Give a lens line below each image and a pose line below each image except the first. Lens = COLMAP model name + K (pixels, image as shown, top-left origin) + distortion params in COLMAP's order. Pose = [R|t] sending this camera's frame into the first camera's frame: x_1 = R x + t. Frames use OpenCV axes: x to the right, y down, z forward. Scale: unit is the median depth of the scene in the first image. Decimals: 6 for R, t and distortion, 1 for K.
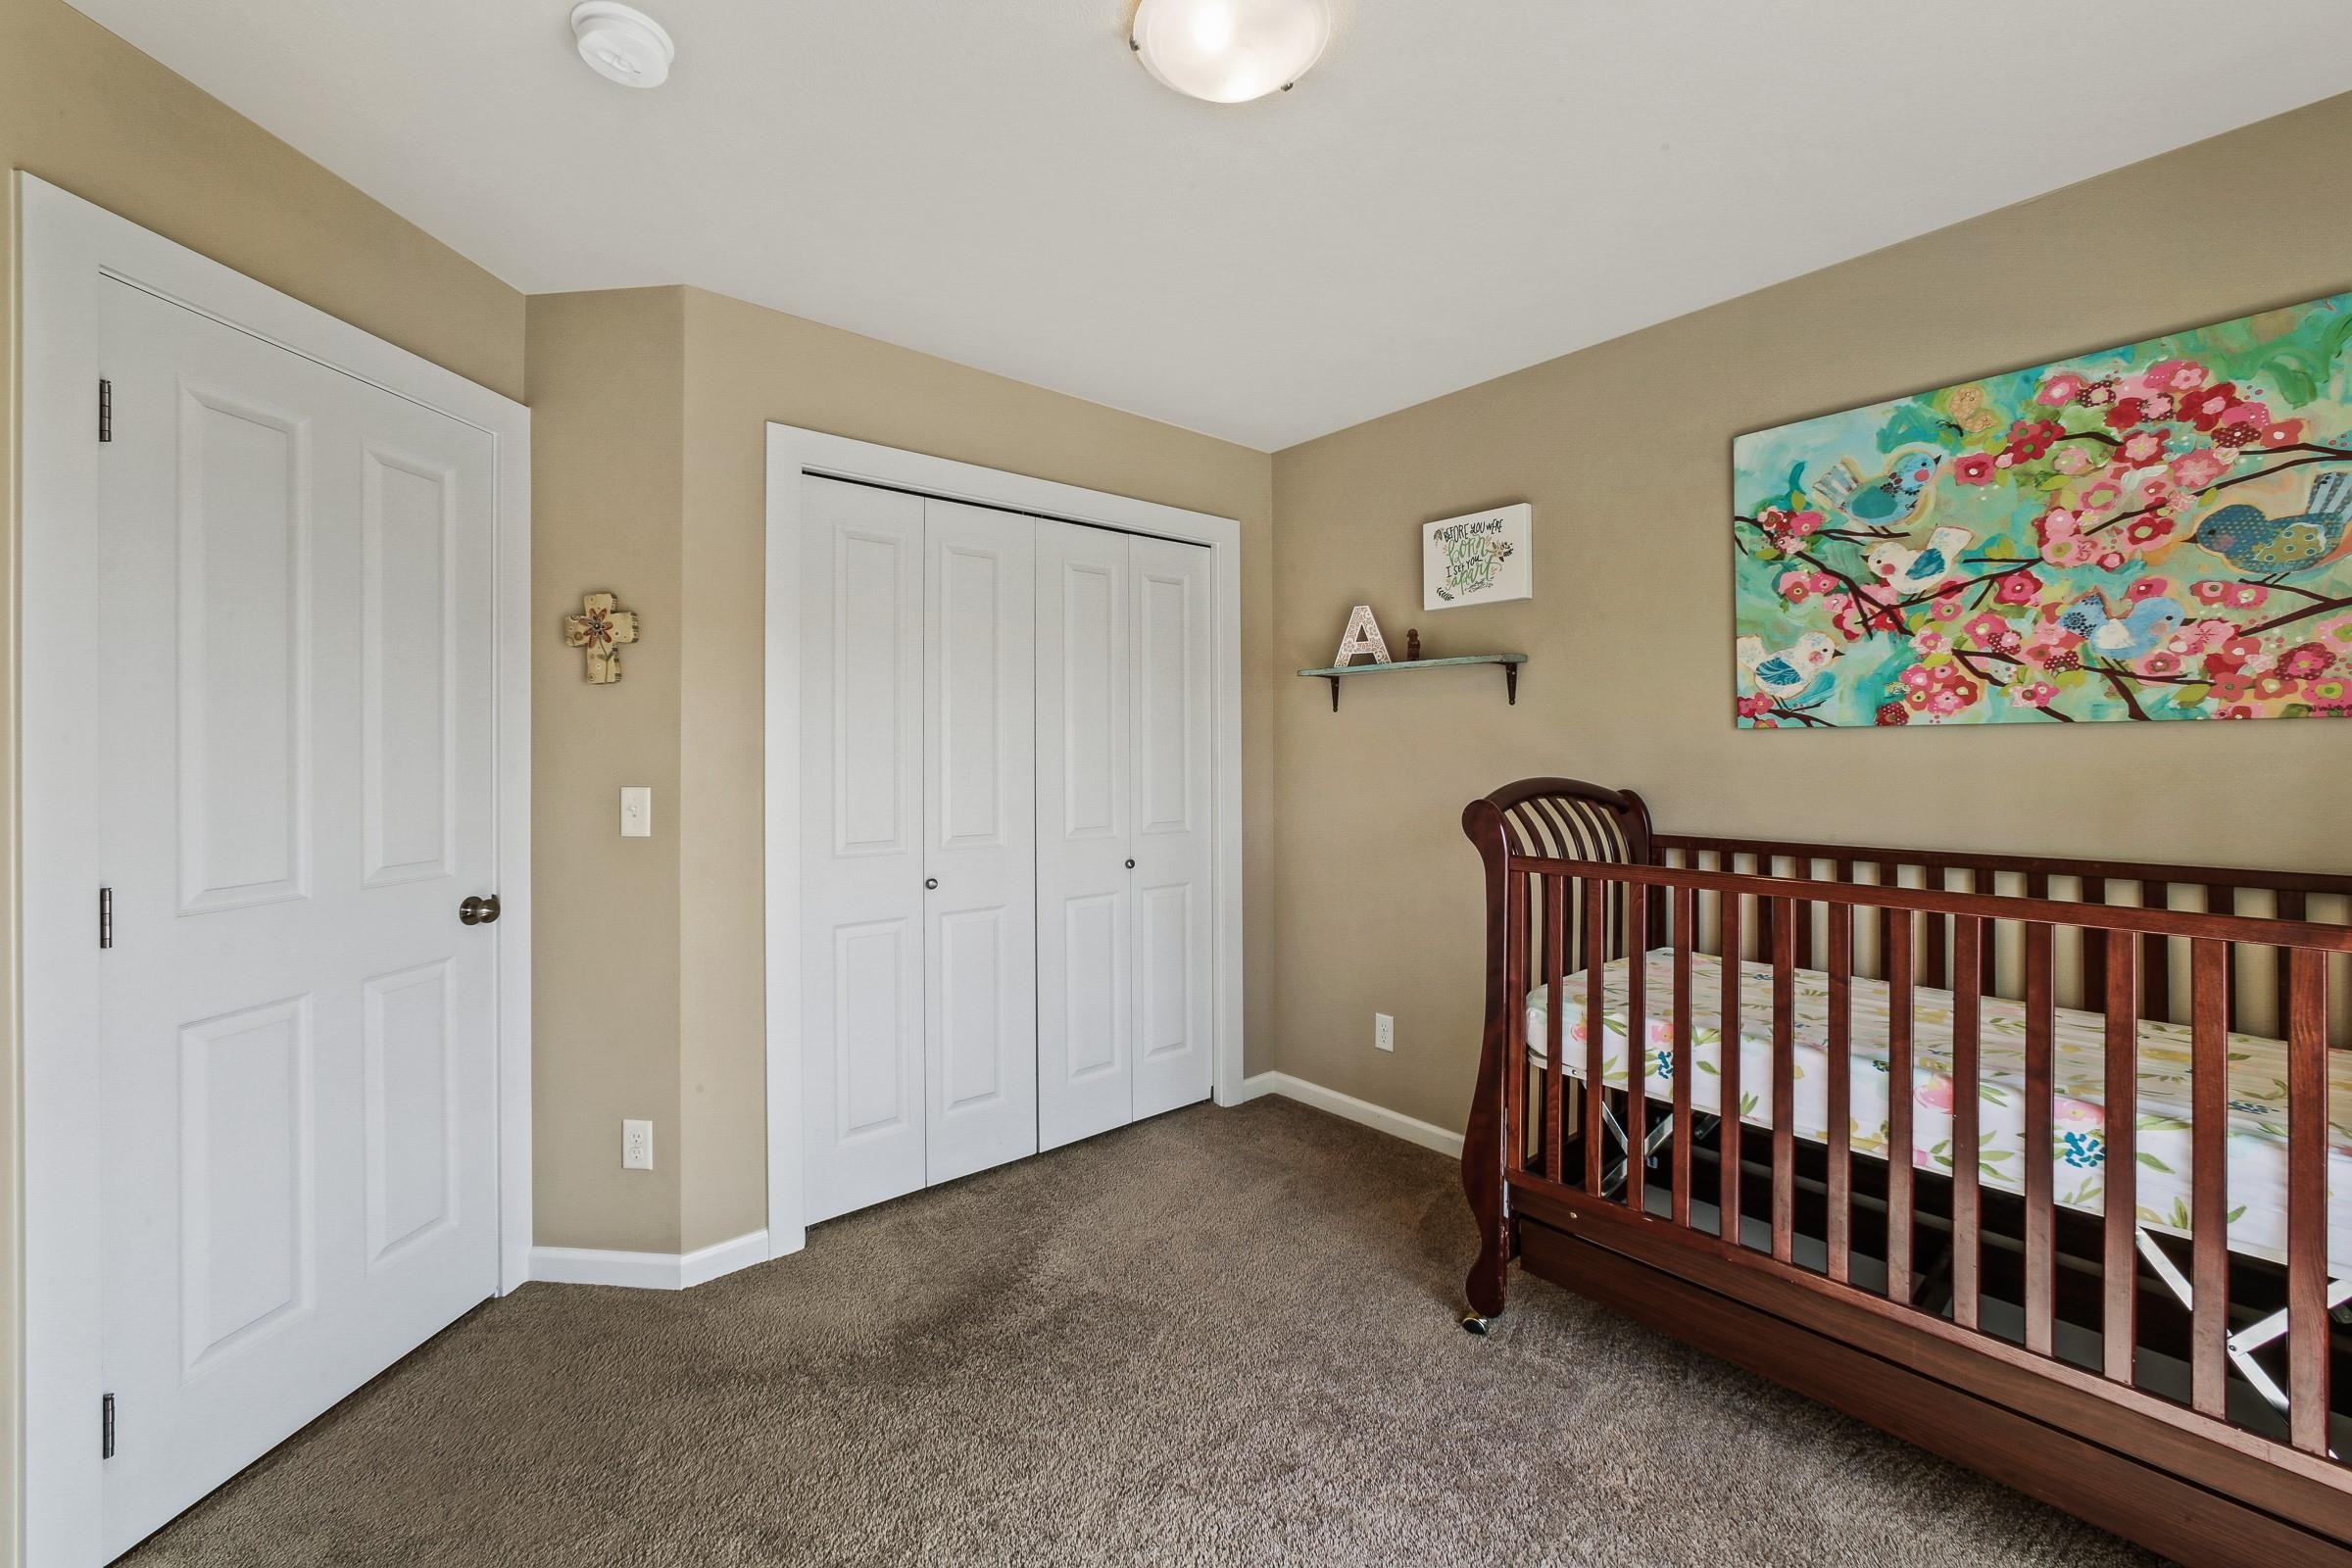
lens RADIAL K [[954.0, 0, 1169.0], [0, 954.0, 766.5], [0, 0, 1]] dist [-0.033603, 0.014525]
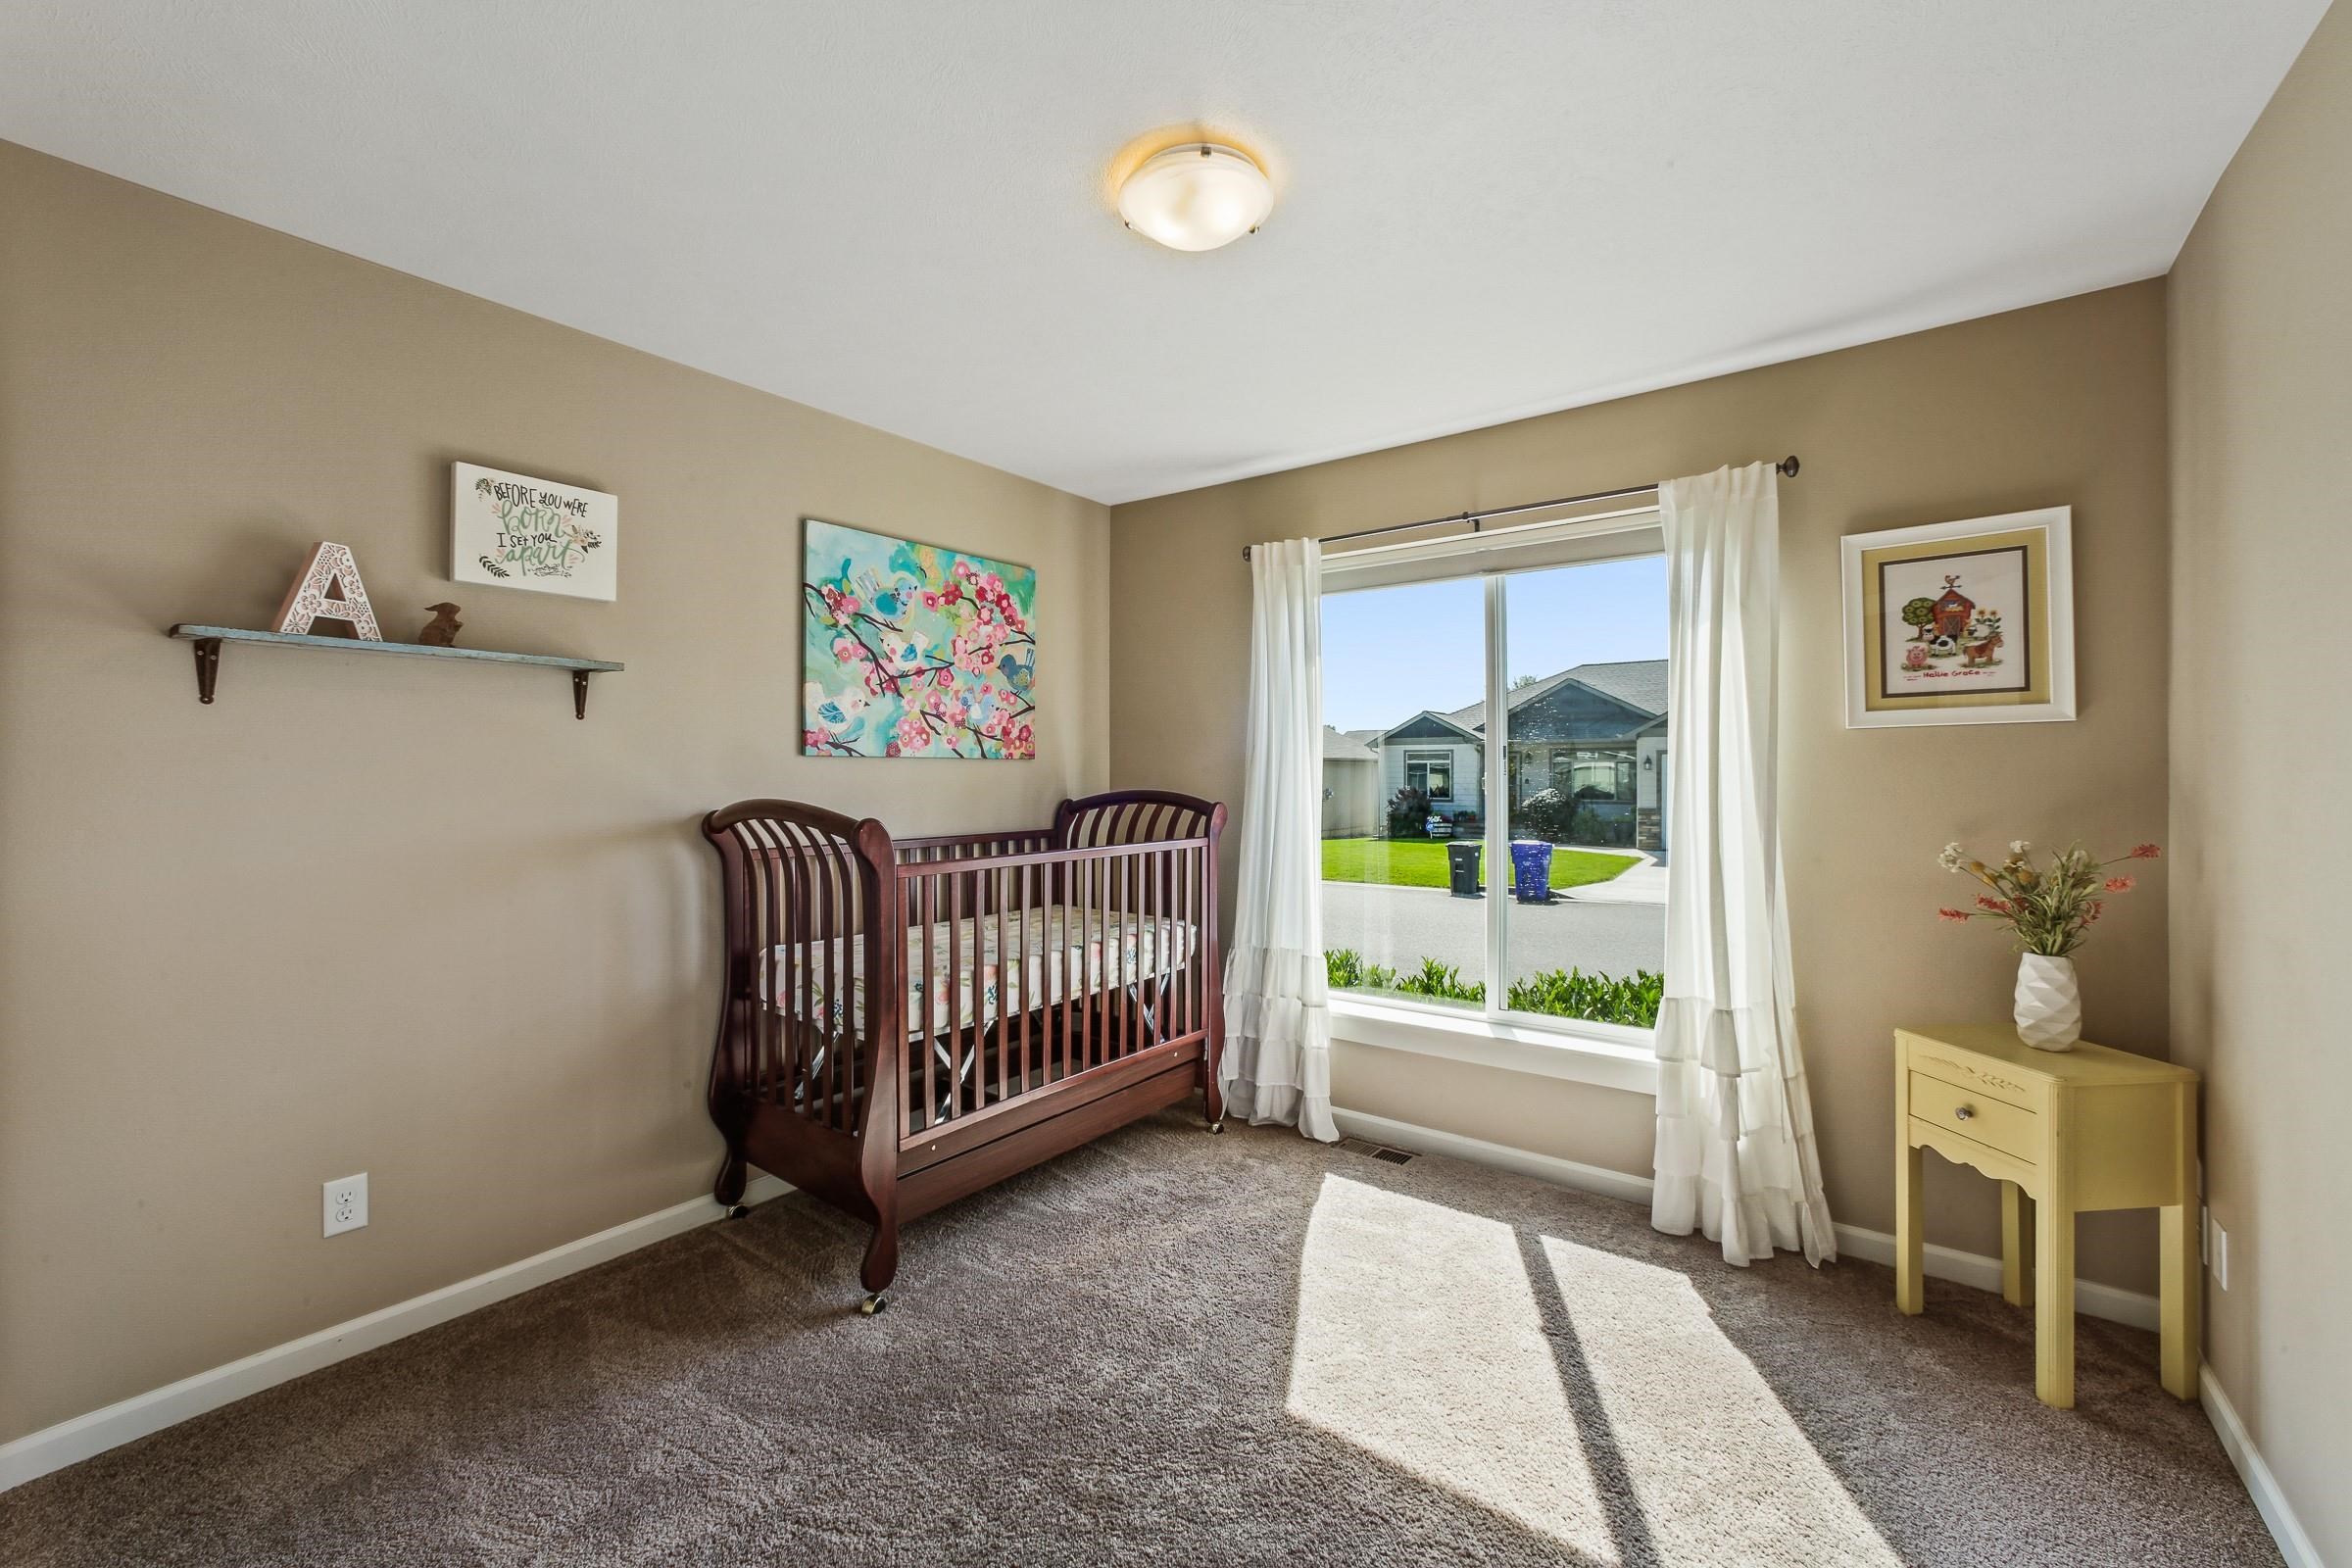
lens RADIAL K [[950.0, 0, 1176.2], [0, 950.0, 785.4], [0, 0, 1]] dist [-0.032833, 0.013960]
pose [[-0.215500, -0.013910, 0.976405, -0.788131], [0.010410, 0.999809, 0.016541, -0.018220], [-0.976448, 0.013728, -0.215314, 0.881923]]
